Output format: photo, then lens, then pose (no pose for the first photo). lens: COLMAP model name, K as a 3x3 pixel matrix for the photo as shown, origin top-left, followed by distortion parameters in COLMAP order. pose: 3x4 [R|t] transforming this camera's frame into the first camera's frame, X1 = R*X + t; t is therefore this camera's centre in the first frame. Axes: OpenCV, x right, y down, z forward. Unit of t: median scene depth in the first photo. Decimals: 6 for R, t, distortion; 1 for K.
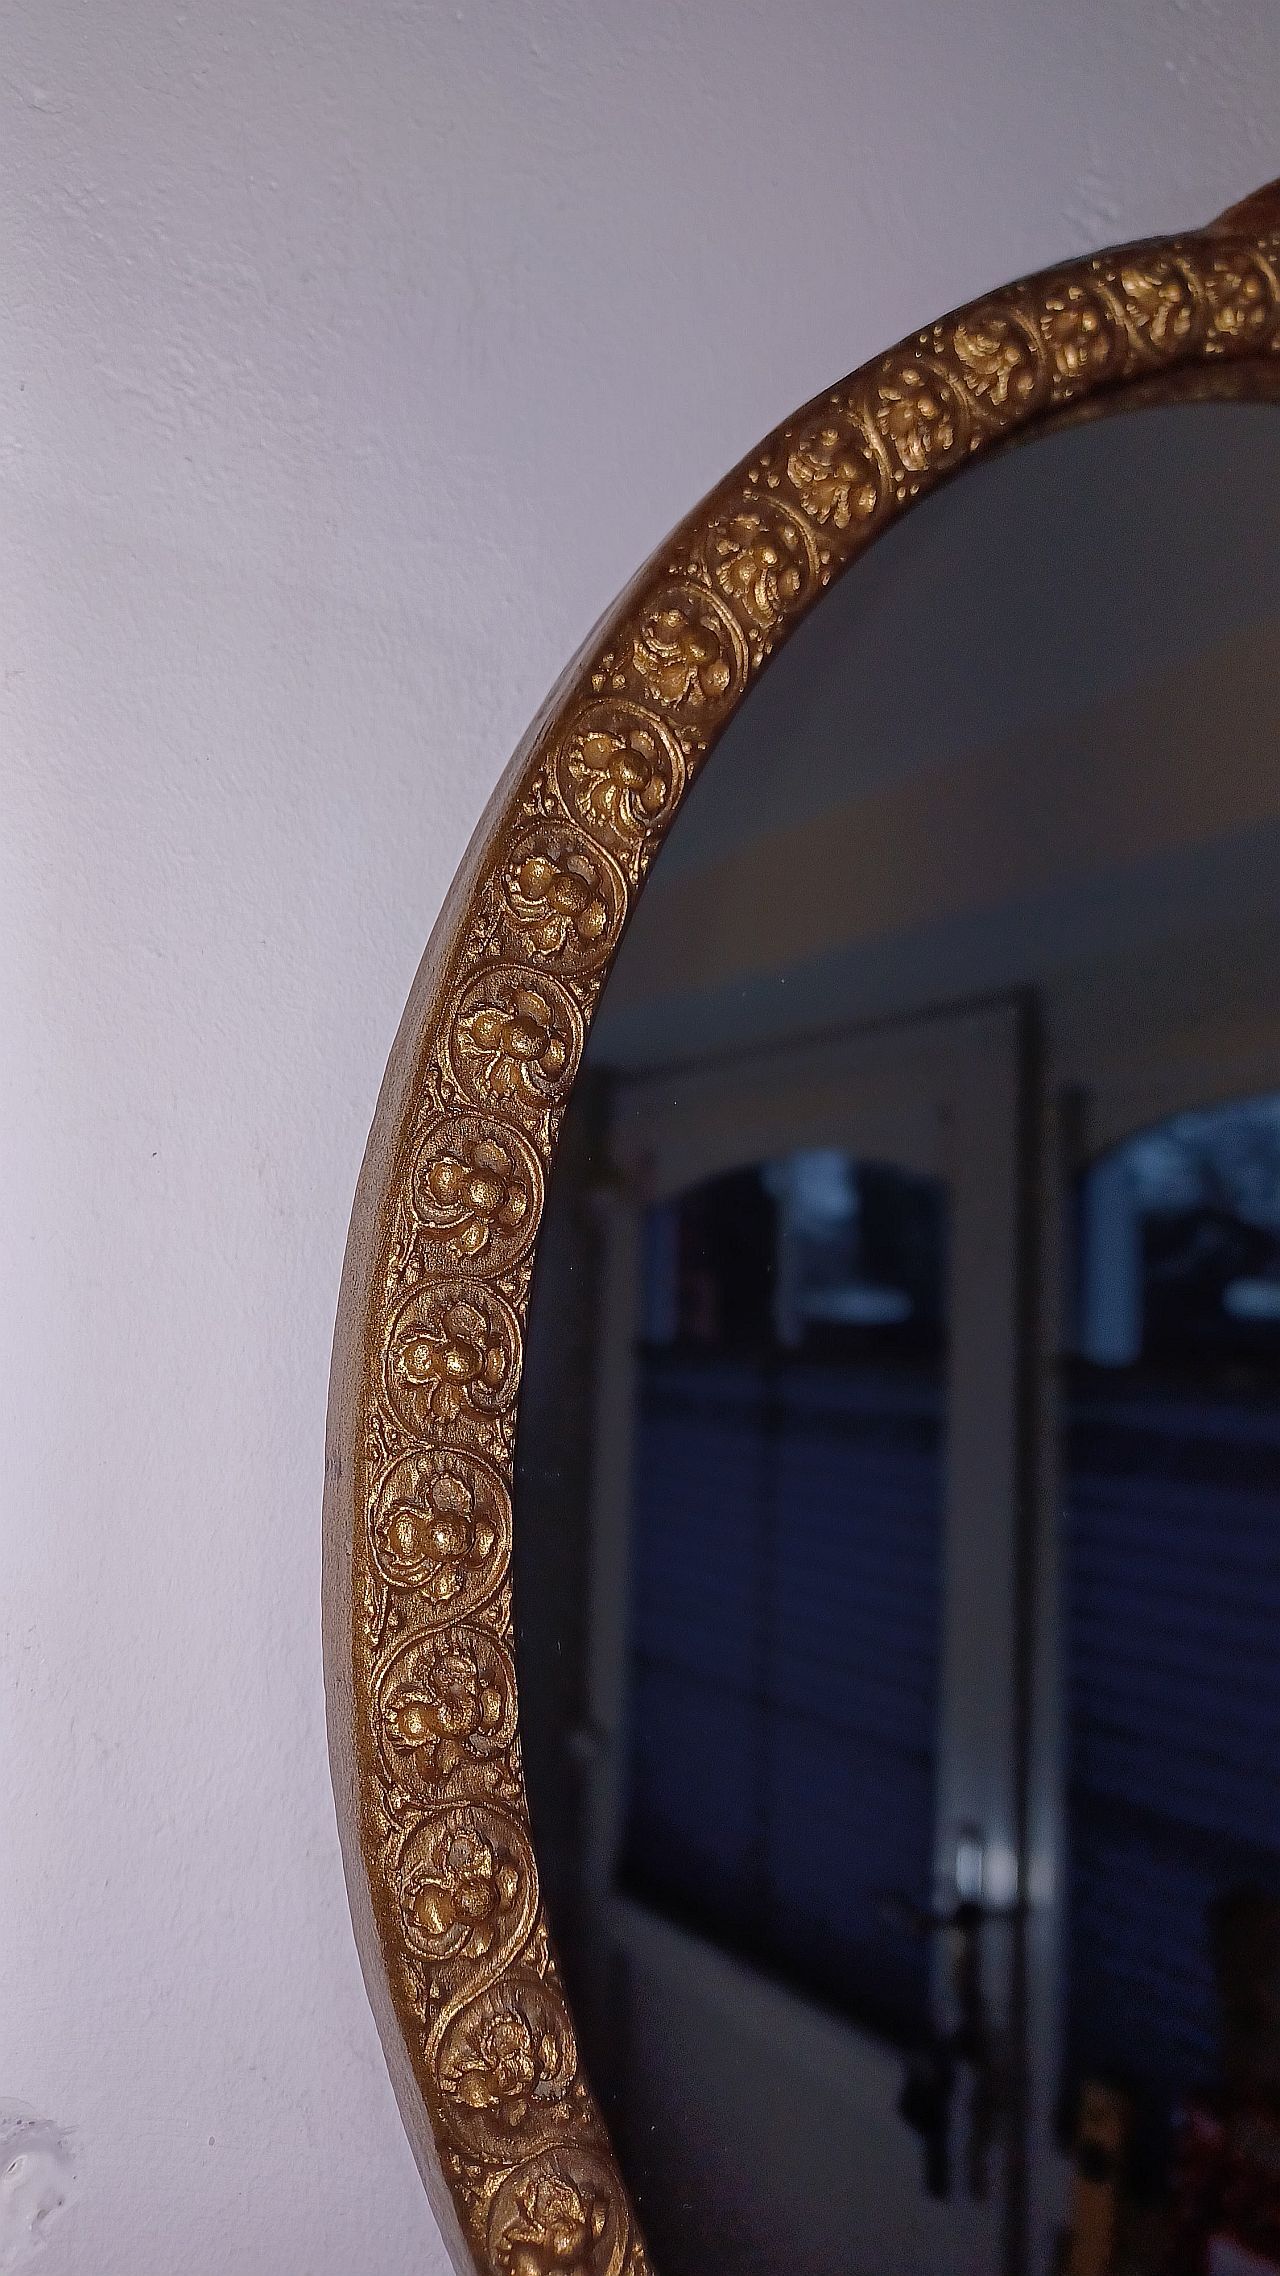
lens RADIAL K [[1707.9, 0, 642.7], [0, 1707.9, 1149.7], [0, 0, 1]] dist [0.009181, 0.005148]
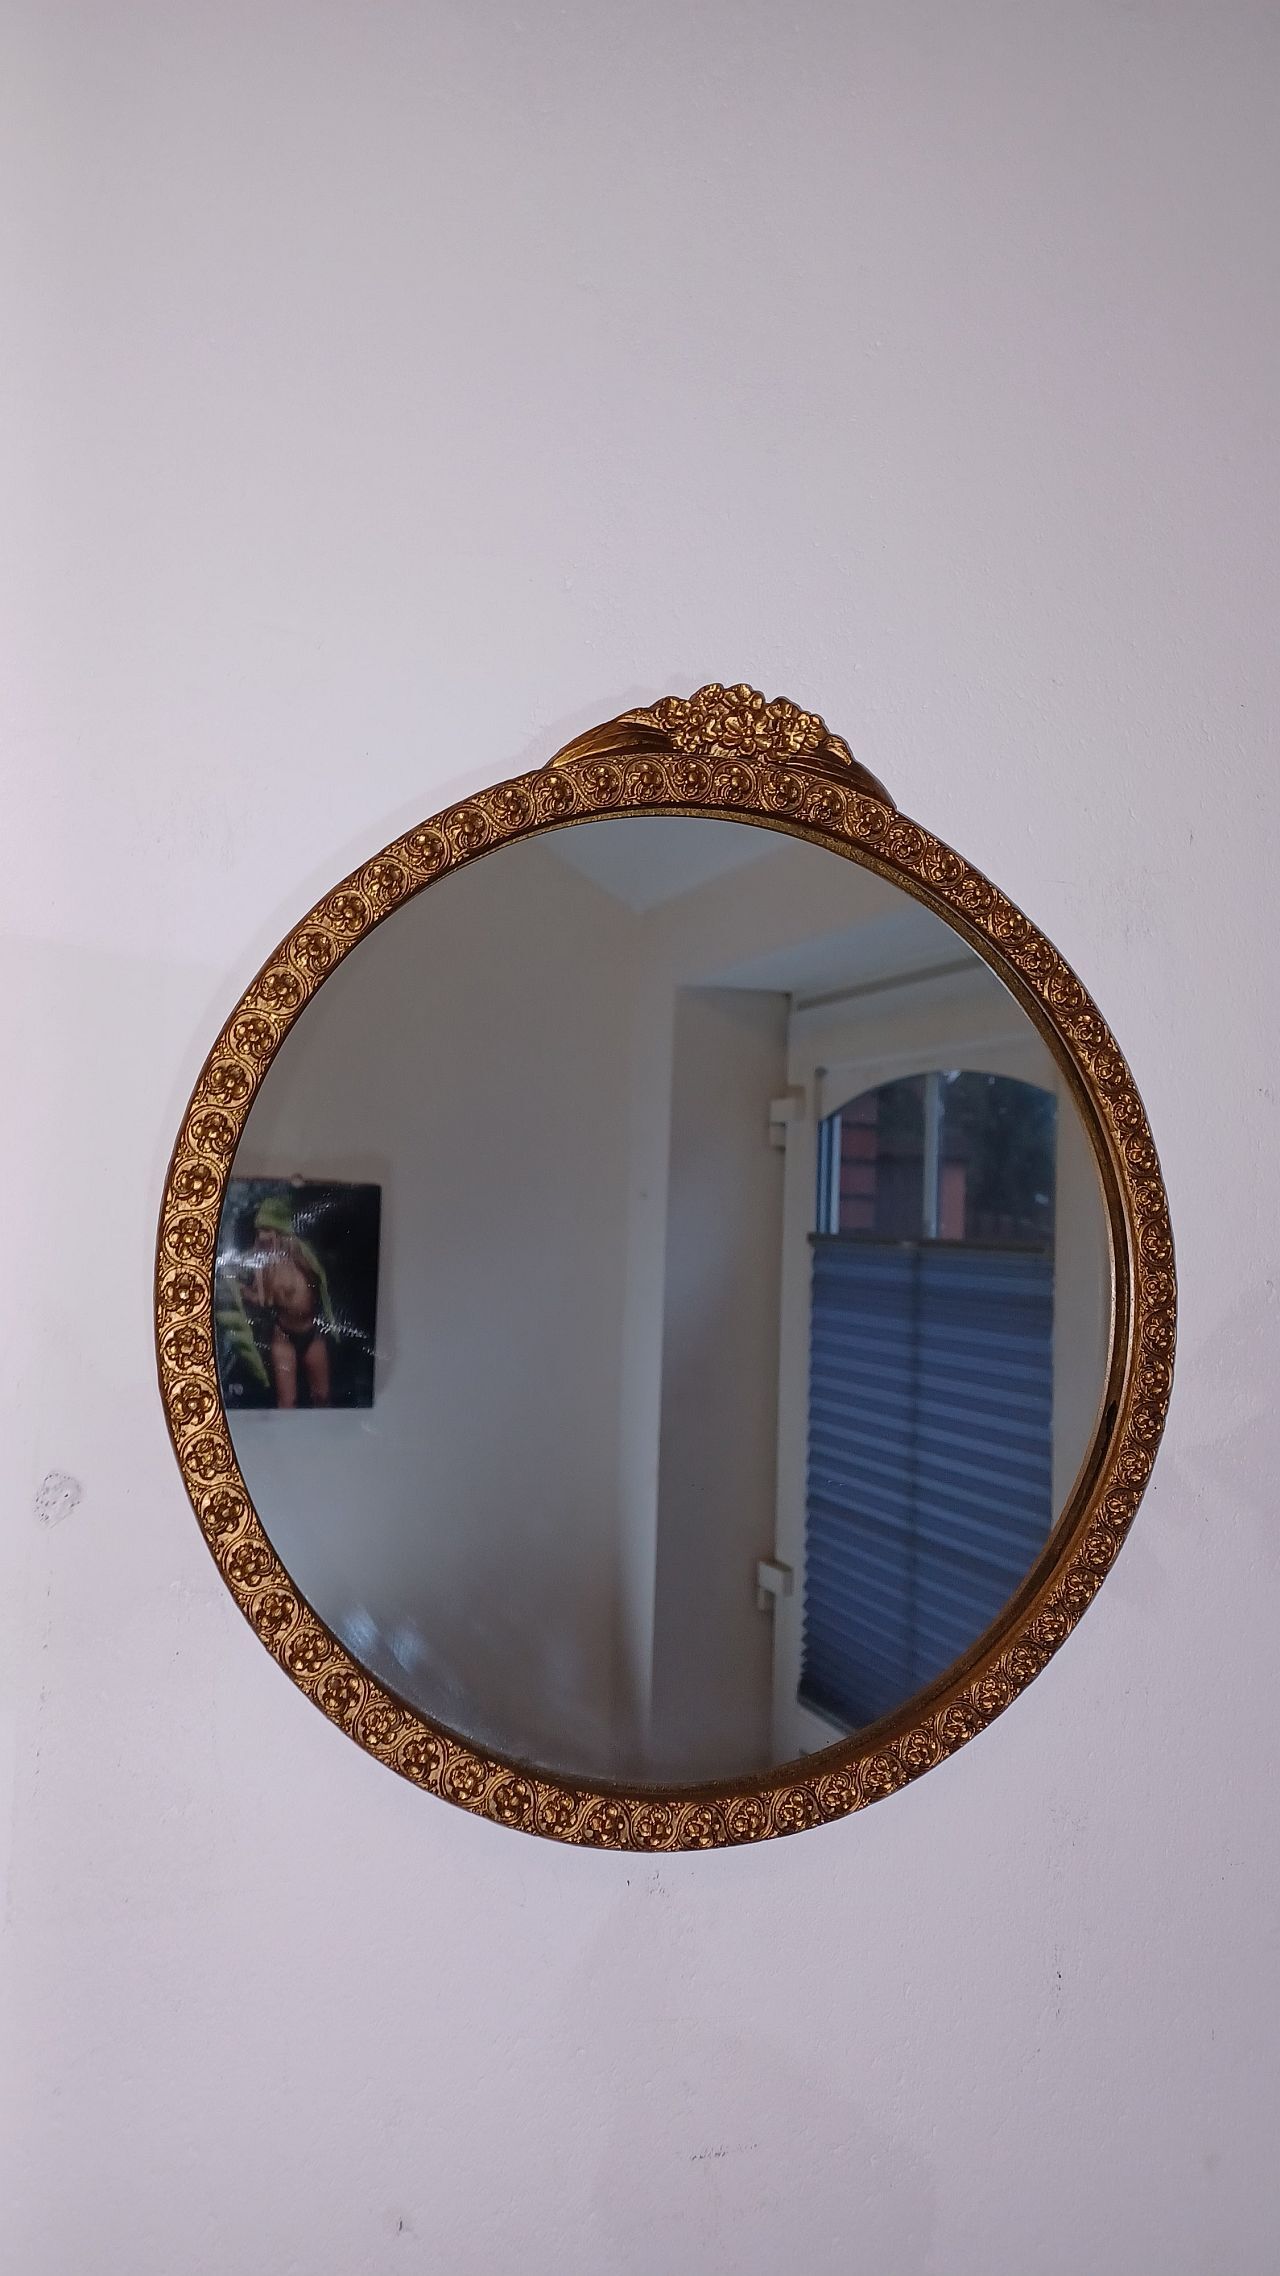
lens RADIAL K [[1704.9, 0, 640.0], [0, 1704.9, 1138.0], [0, 0, 1]] dist [0.006893, 0.000439]
pose [[0.982784, -0.017424, -0.183936, 0.126721], [0.027355, 0.998294, 0.051593, -0.019799], [0.182723, -0.055736, 0.981583, -0.188954]]
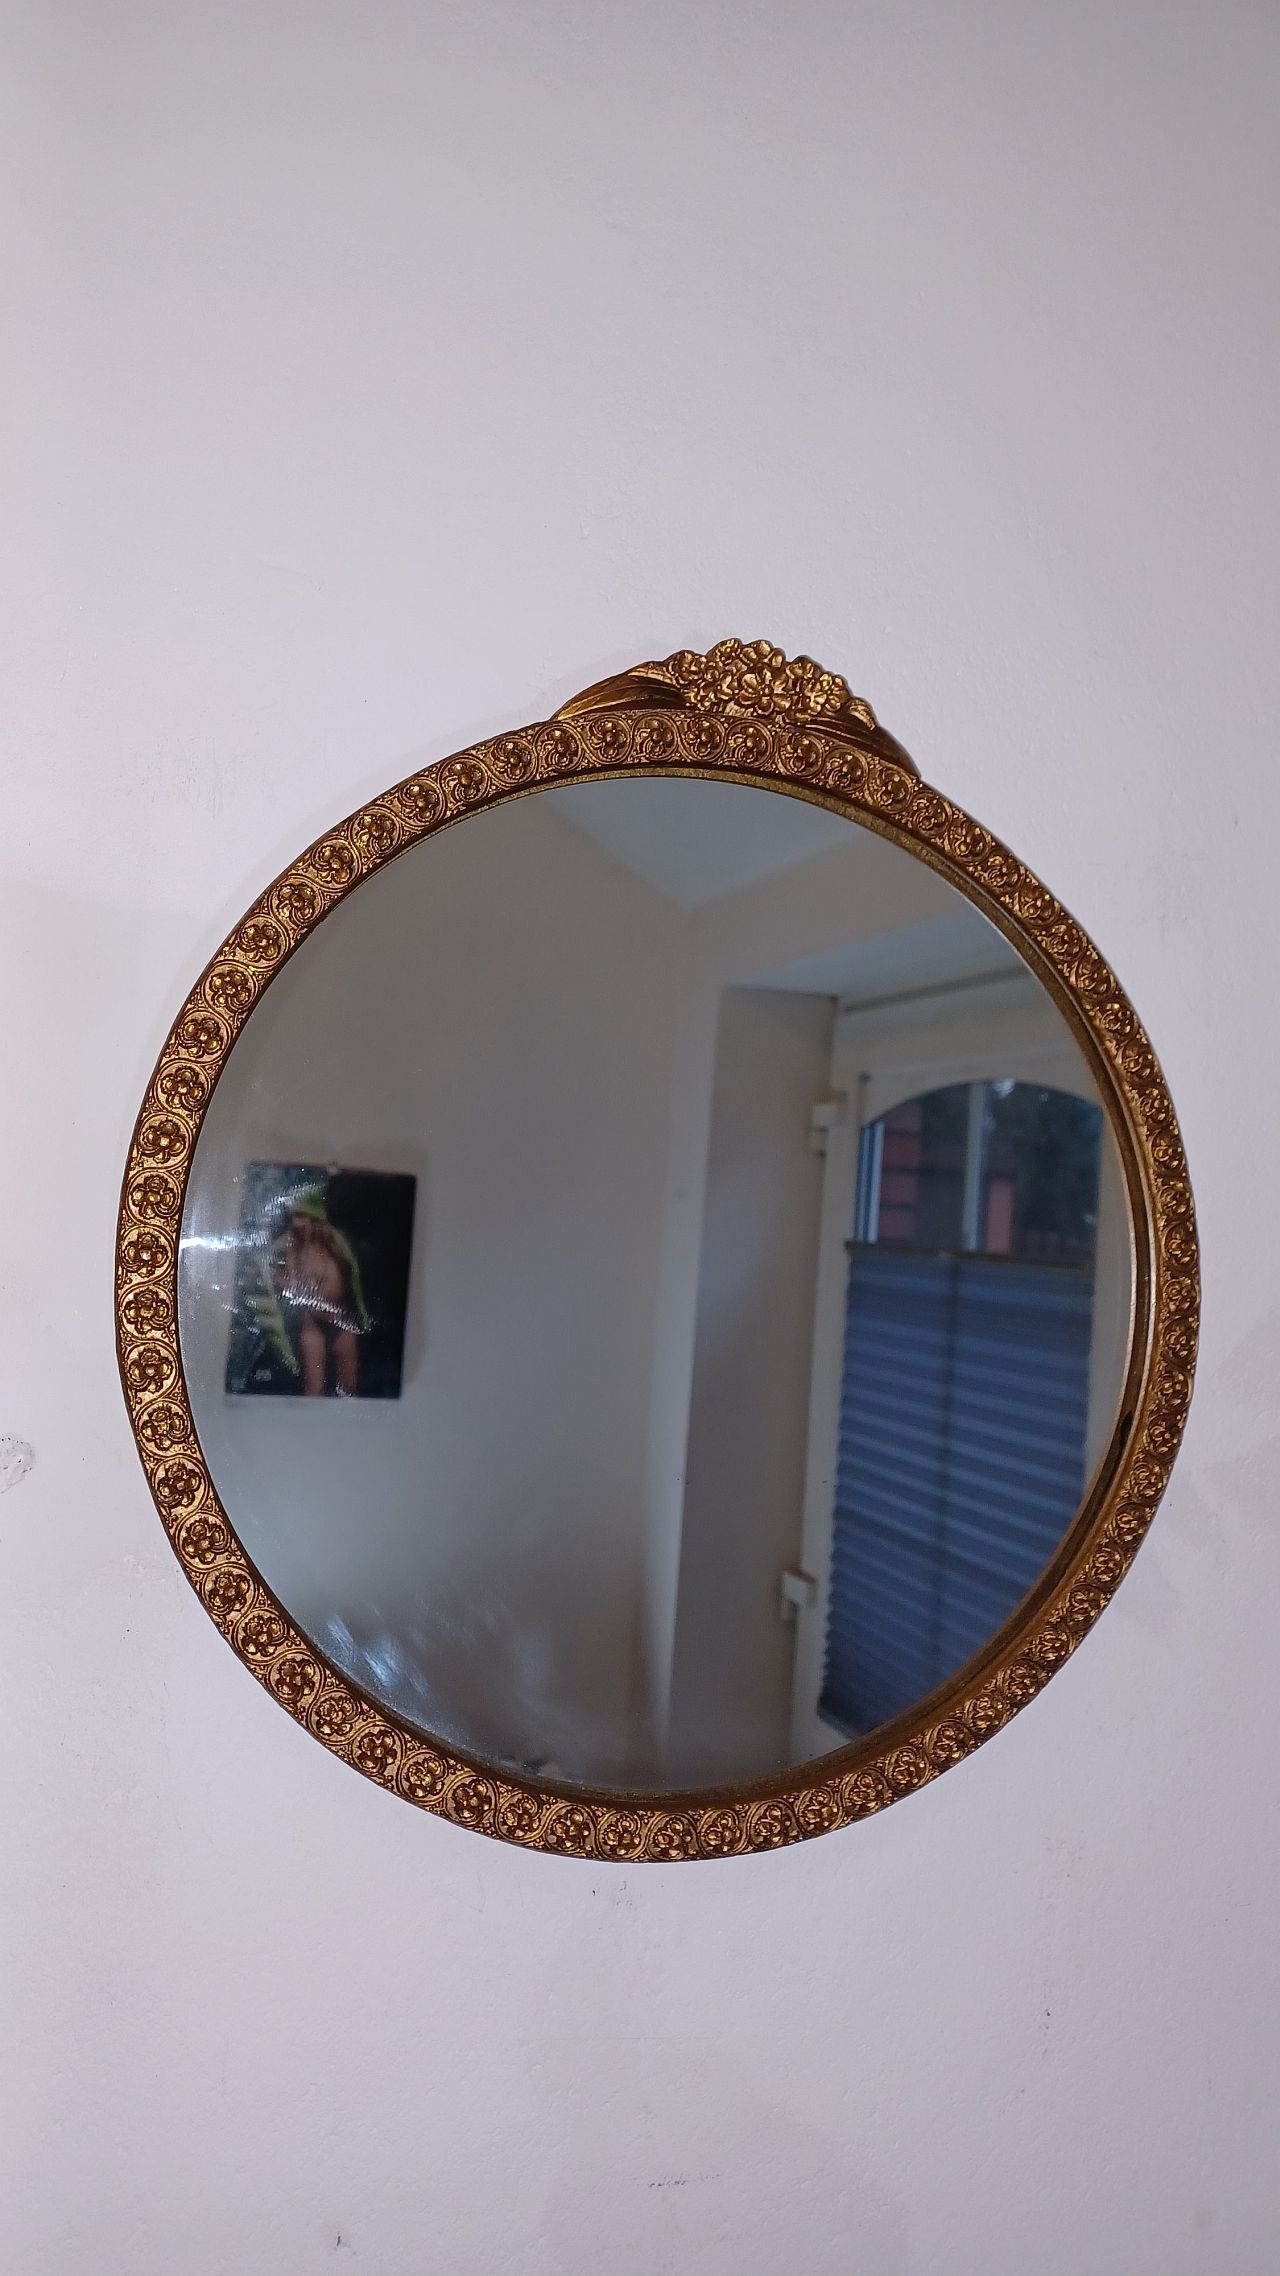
lens RADIAL K [[1707.9, 0, 642.7], [0, 1707.9, 1149.7], [0, 0, 1]] dist [0.009181, 0.005148]
pose [[0.977209, 0.019719, -0.211363, 0.134293], [-0.008297, 0.998463, 0.054791, -0.013007], [0.212119, -0.051788, 0.975871, -0.171748]]
